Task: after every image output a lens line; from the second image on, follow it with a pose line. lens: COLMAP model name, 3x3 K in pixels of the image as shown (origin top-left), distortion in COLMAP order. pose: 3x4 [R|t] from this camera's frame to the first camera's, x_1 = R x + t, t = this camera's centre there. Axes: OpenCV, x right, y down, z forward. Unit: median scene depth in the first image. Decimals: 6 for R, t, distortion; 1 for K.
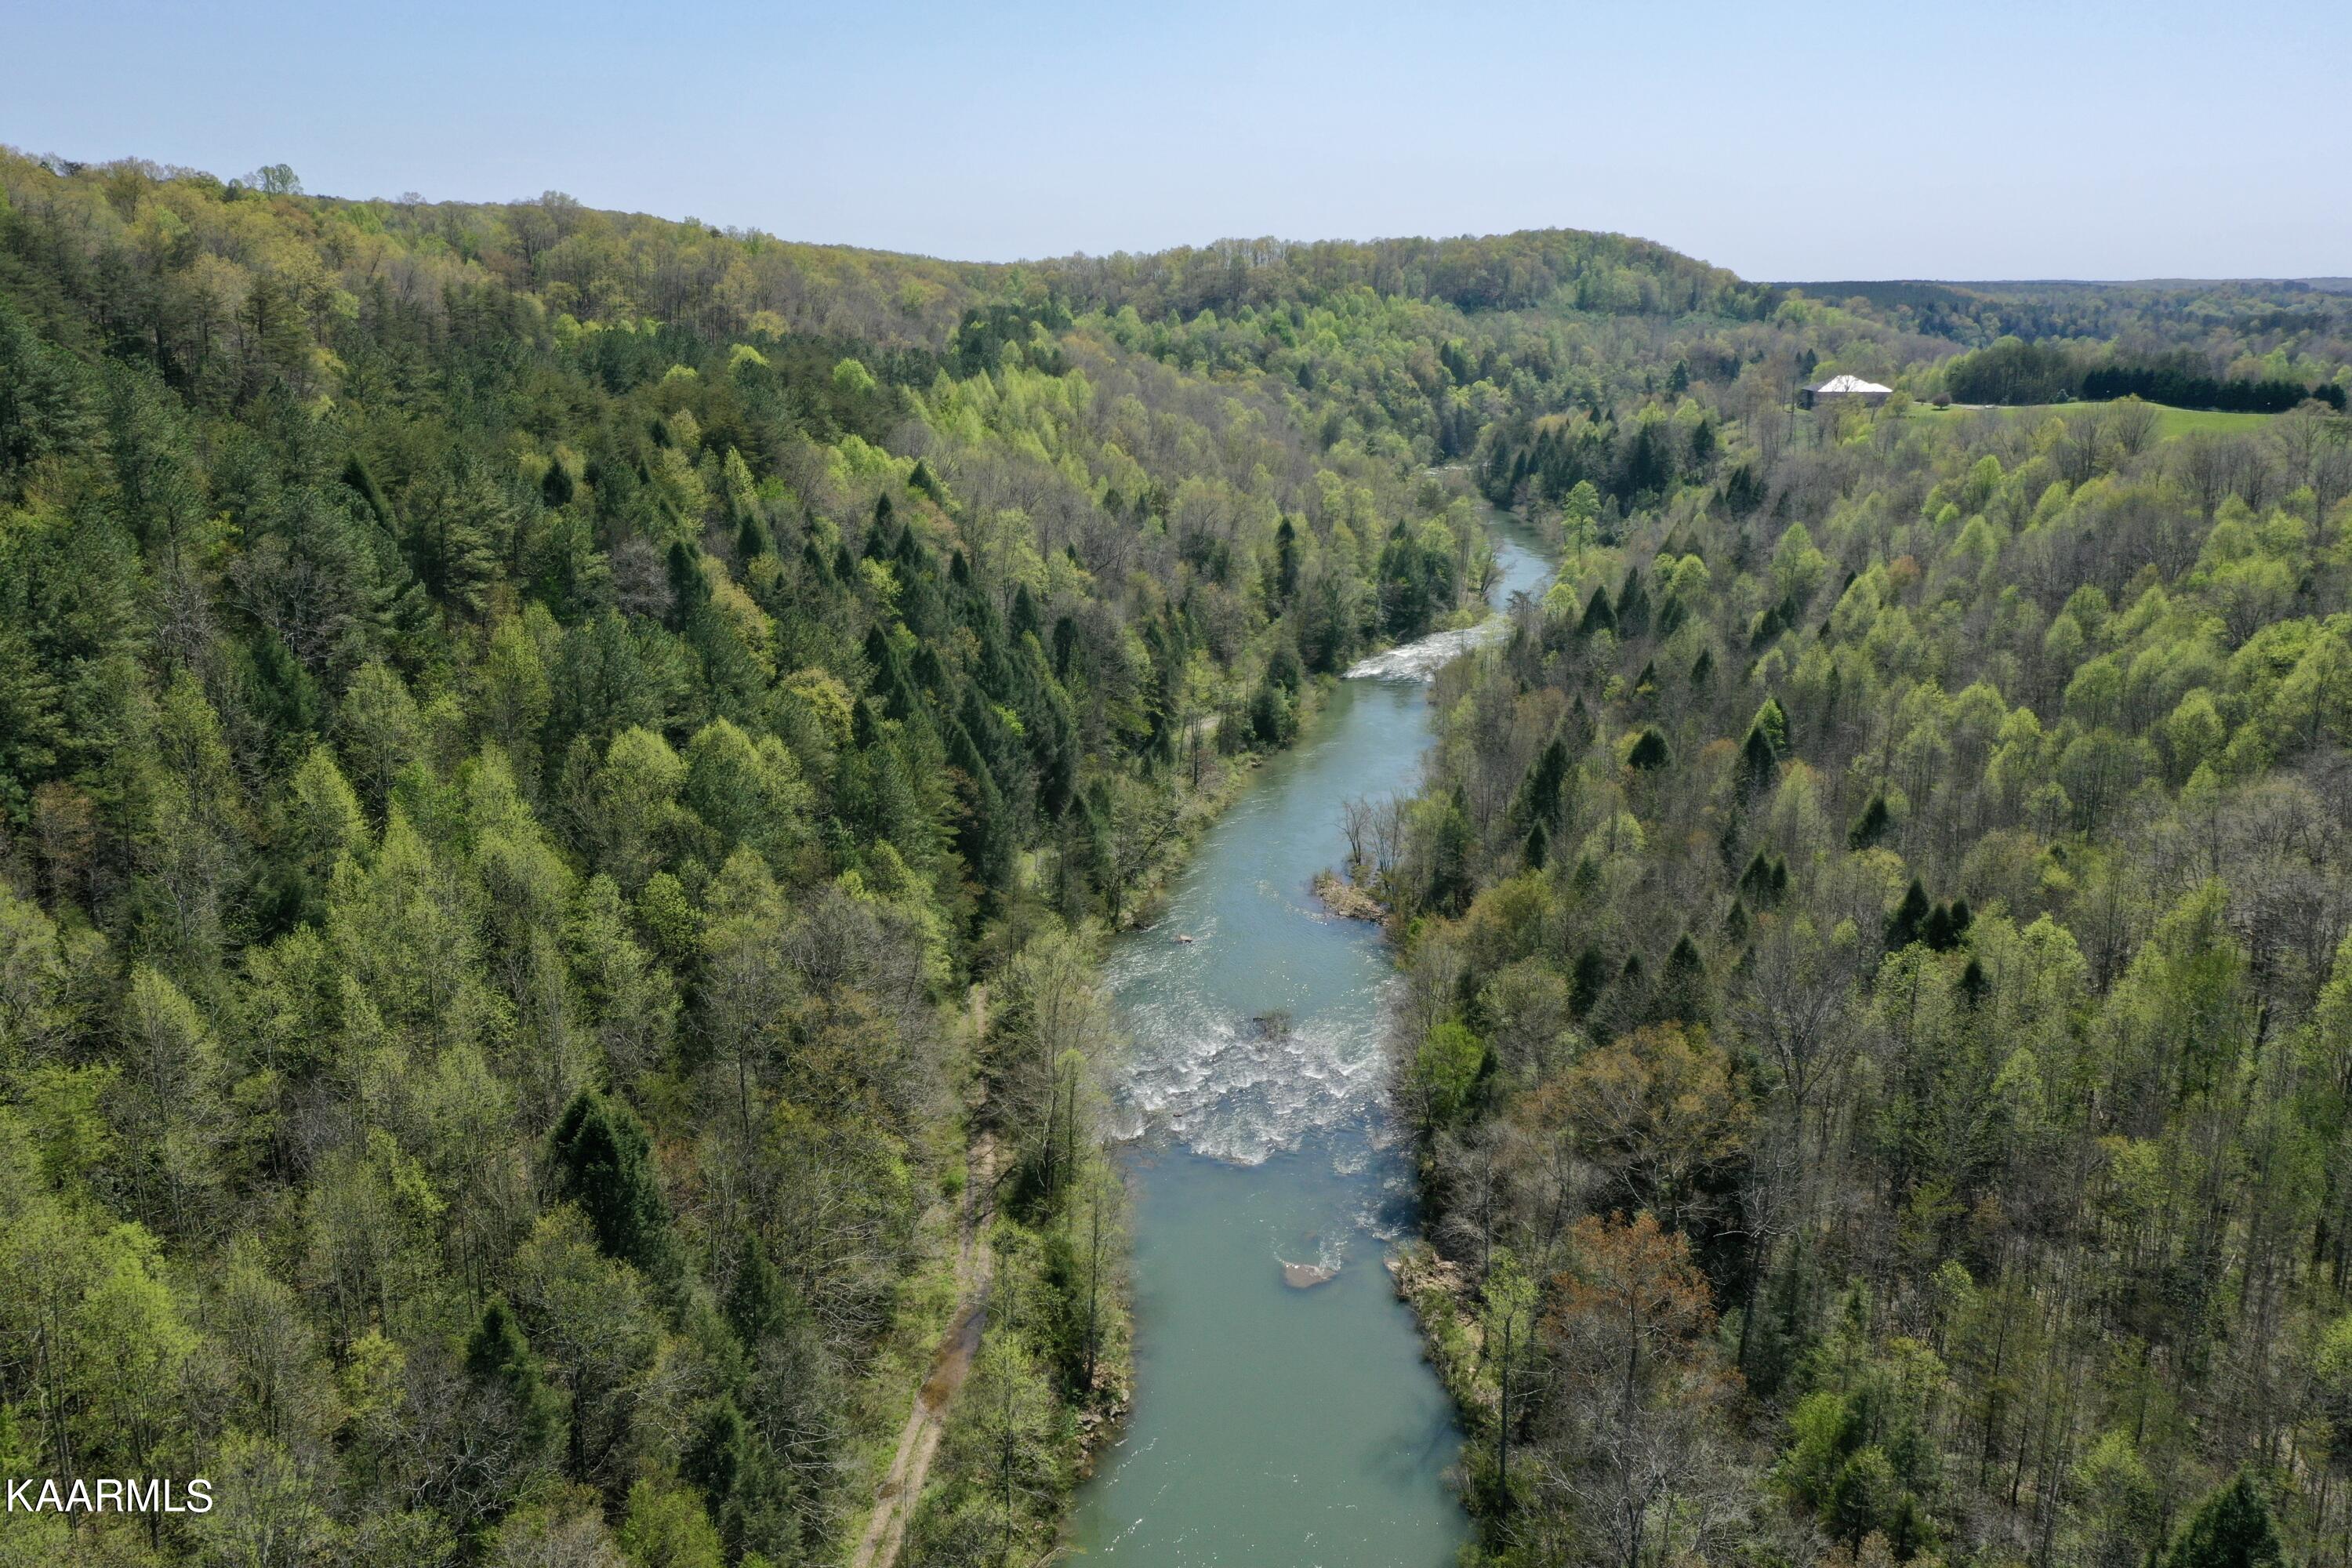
lens RADIAL K [[1870.3, 0, 1160.3], [0, 1870.3, 770.0], [0, 0, 1]] dist [0.004771, 0.004738]
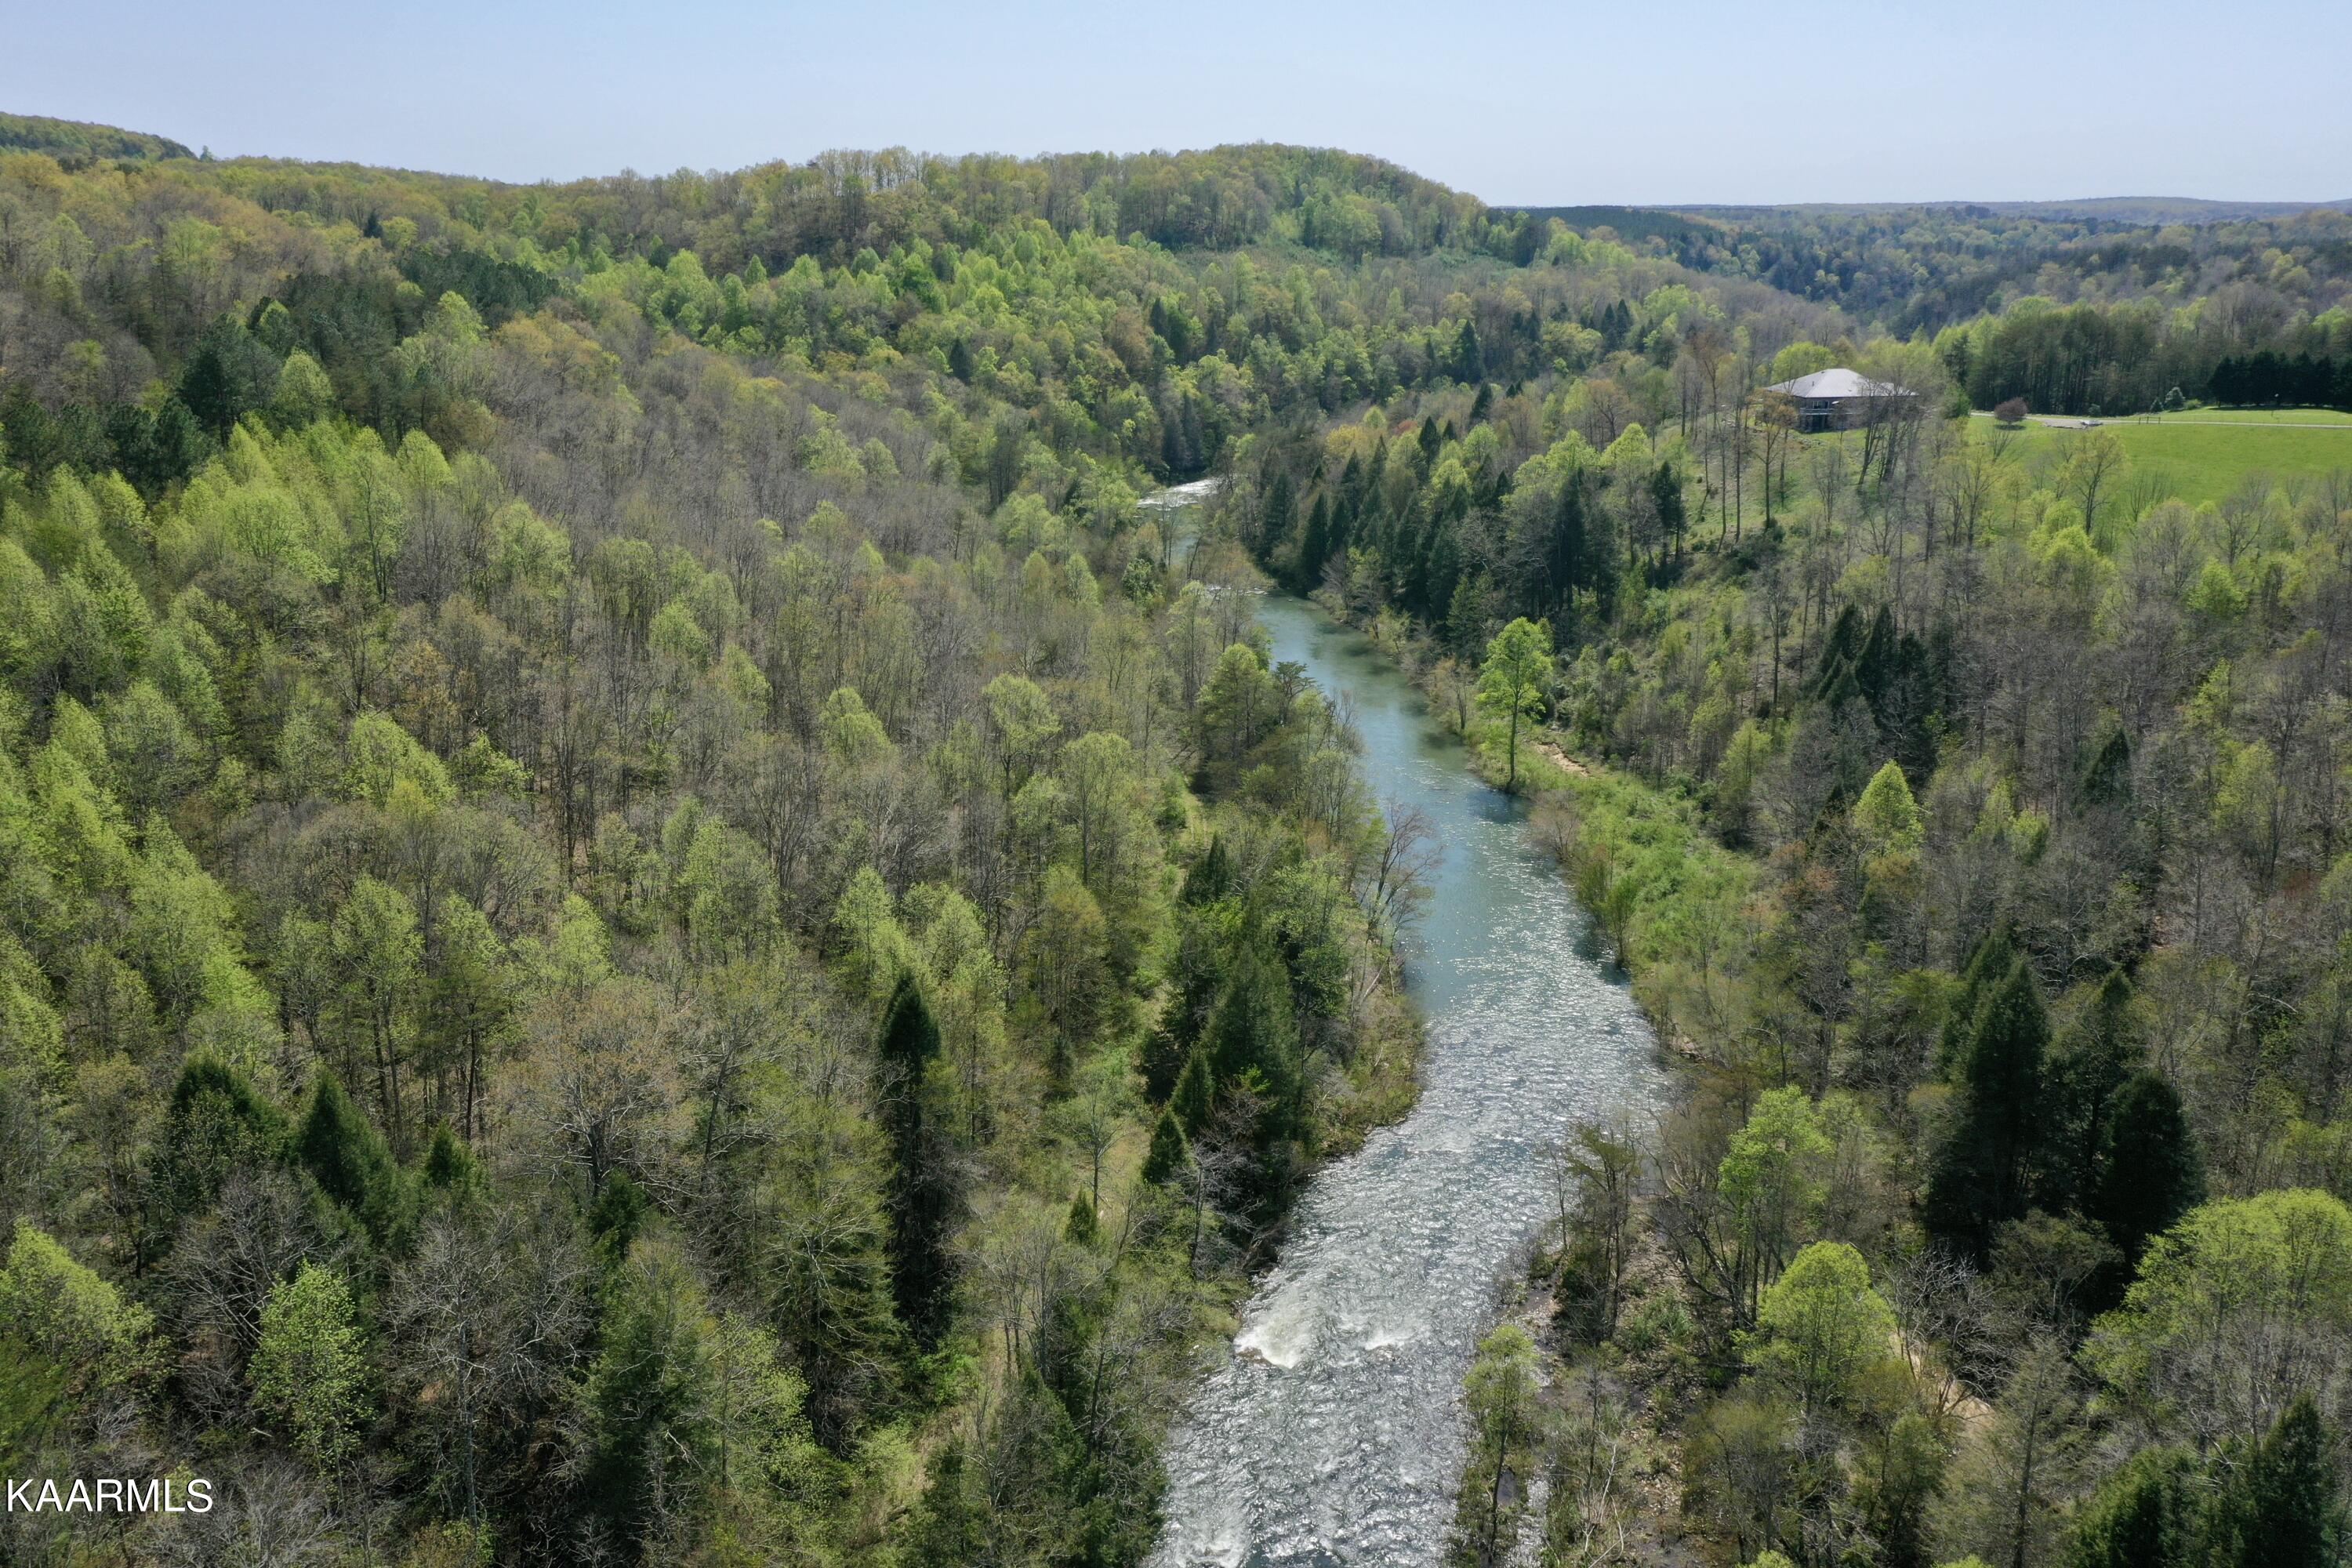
lens RADIAL K [[1870.3, 0, 1181.2], [0, 1870.3, 798.2], [0, 0, 1]] dist [0.004771, 0.004738]
pose [[0.982398, -0.058958, 0.177252, 0.025969], [0.049948, 0.997243, 0.054871, -0.080926], [-0.179999, -0.045052, 0.982635, 0.302483]]
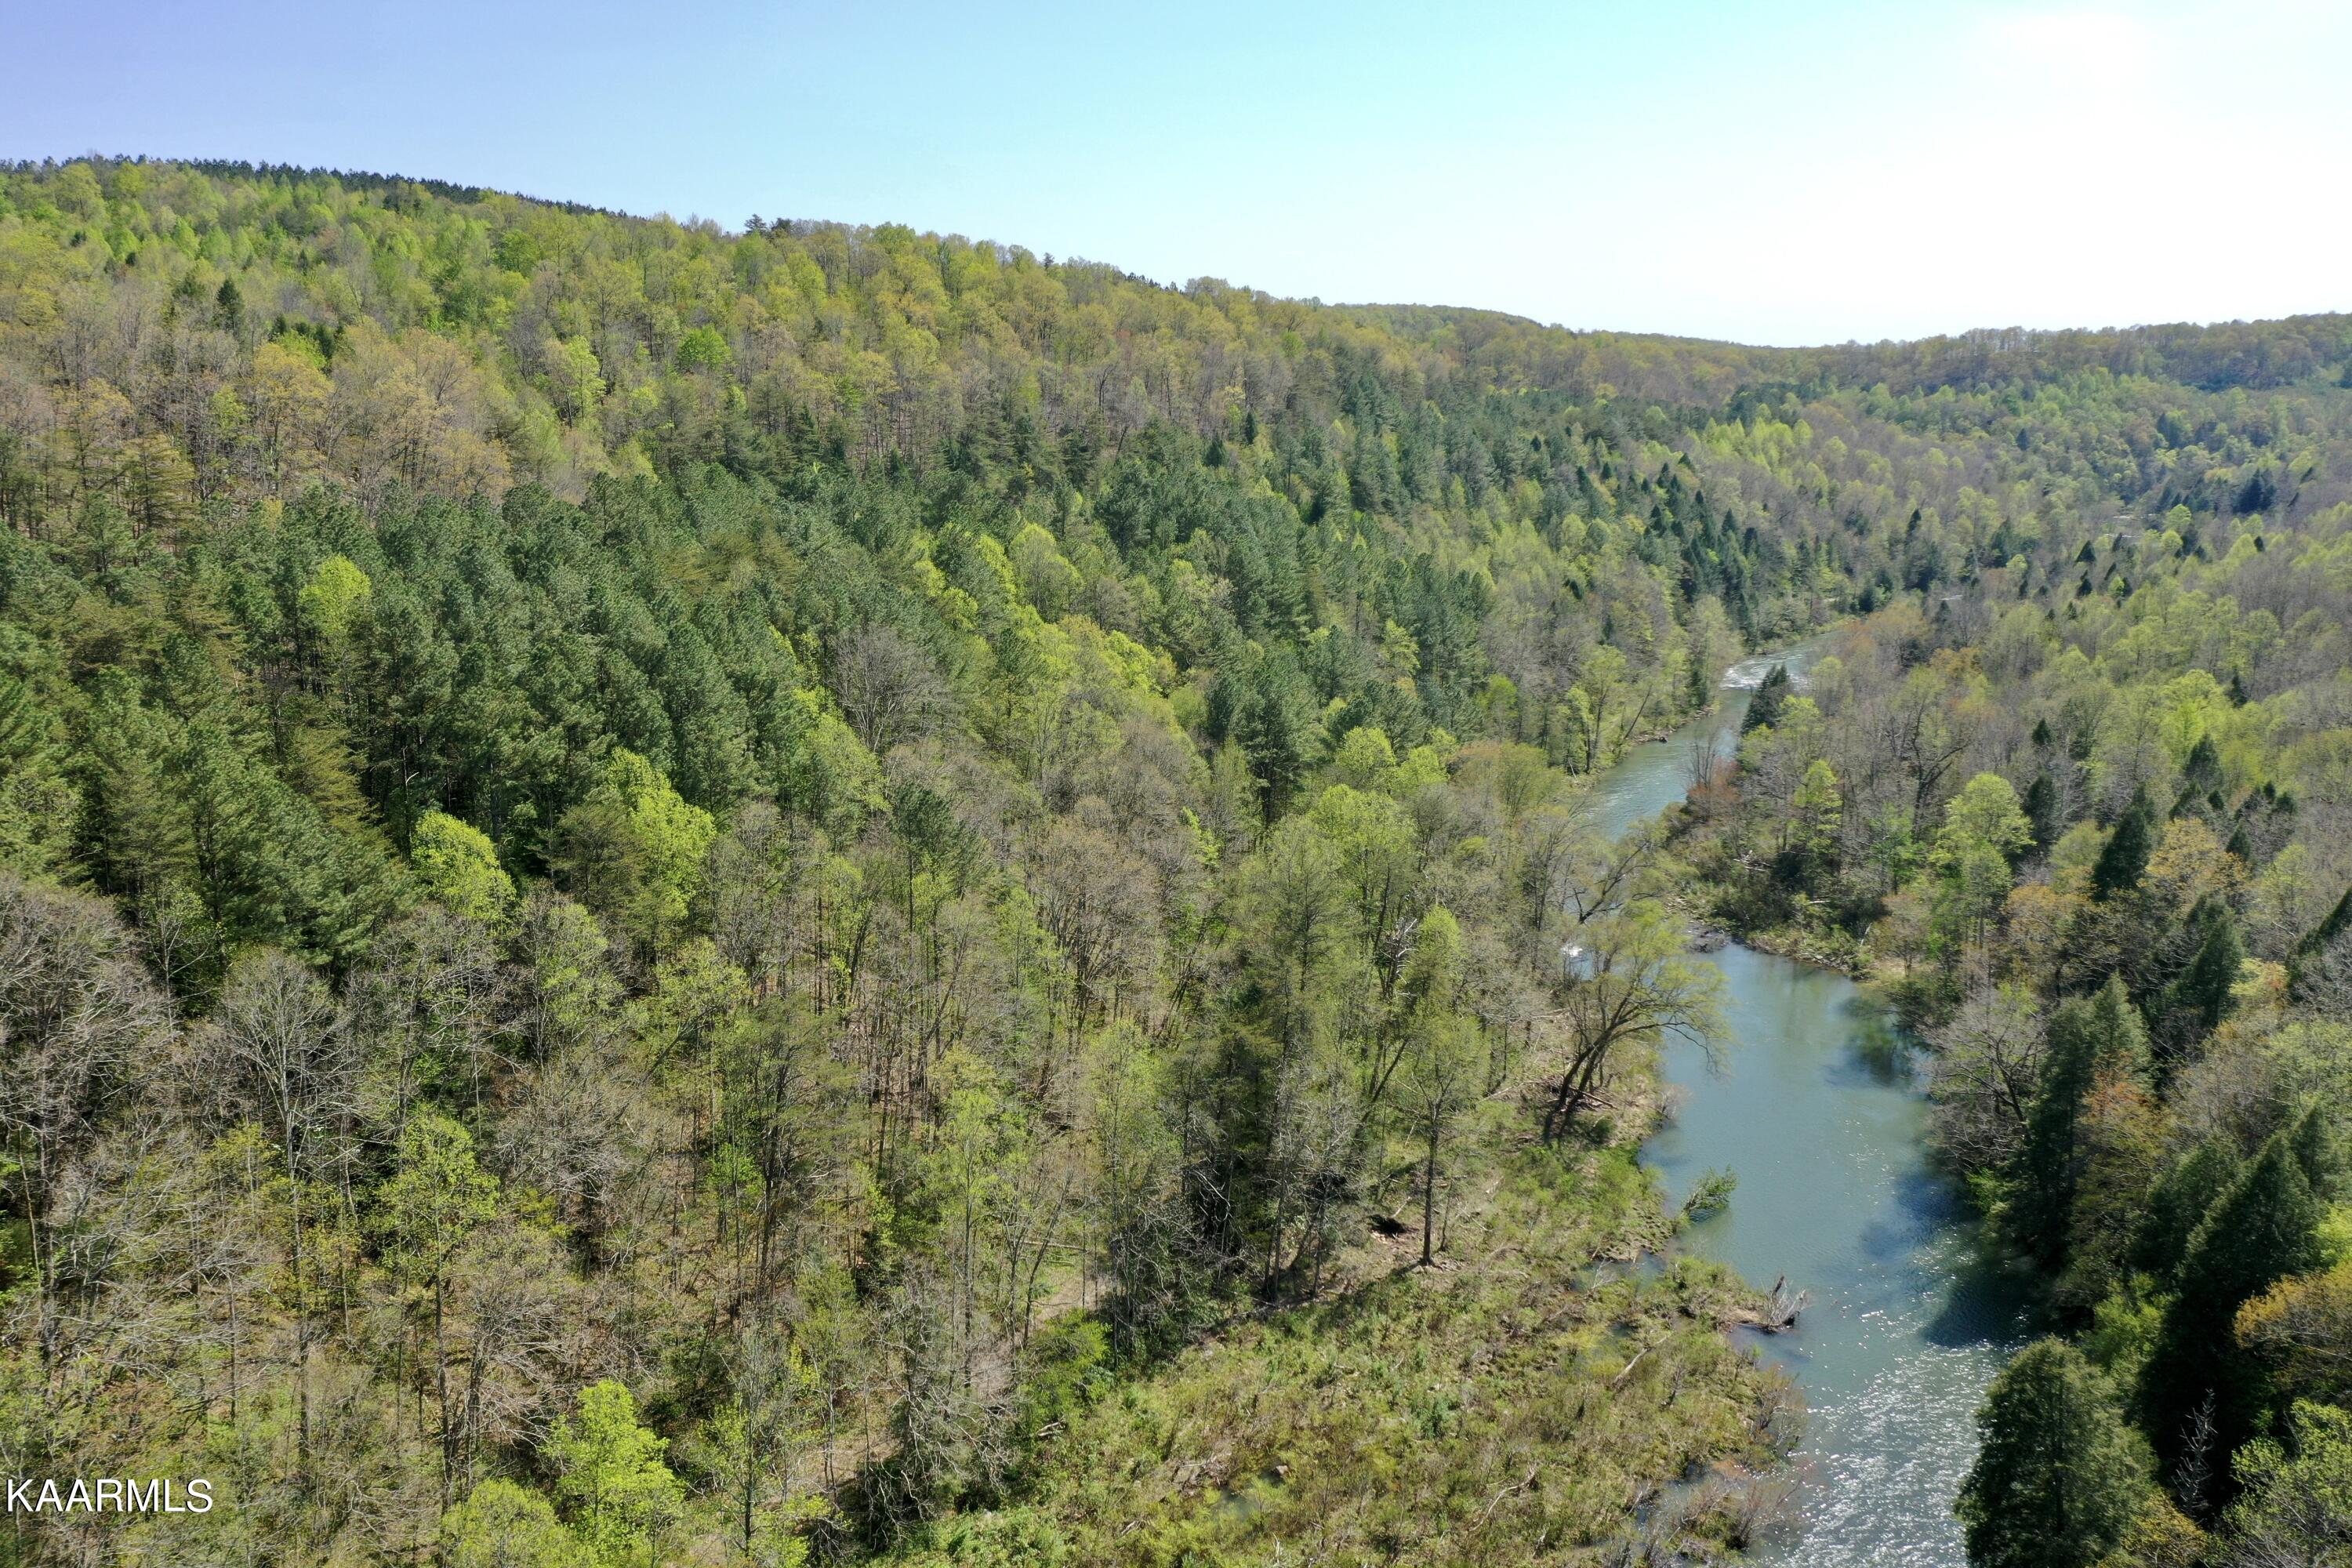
lens RADIAL K [[1870.3, 0, 1188.1], [0, 1870.3, 794.5], [0, 0, 1]] dist [0.004771, 0.004738]
pose [[0.921183, 0.083797, -0.380000, 0.054805], [-0.095140, 0.995402, -0.011132, 0.086400], [0.377320, 0.046408, 0.924920, -0.330759]]
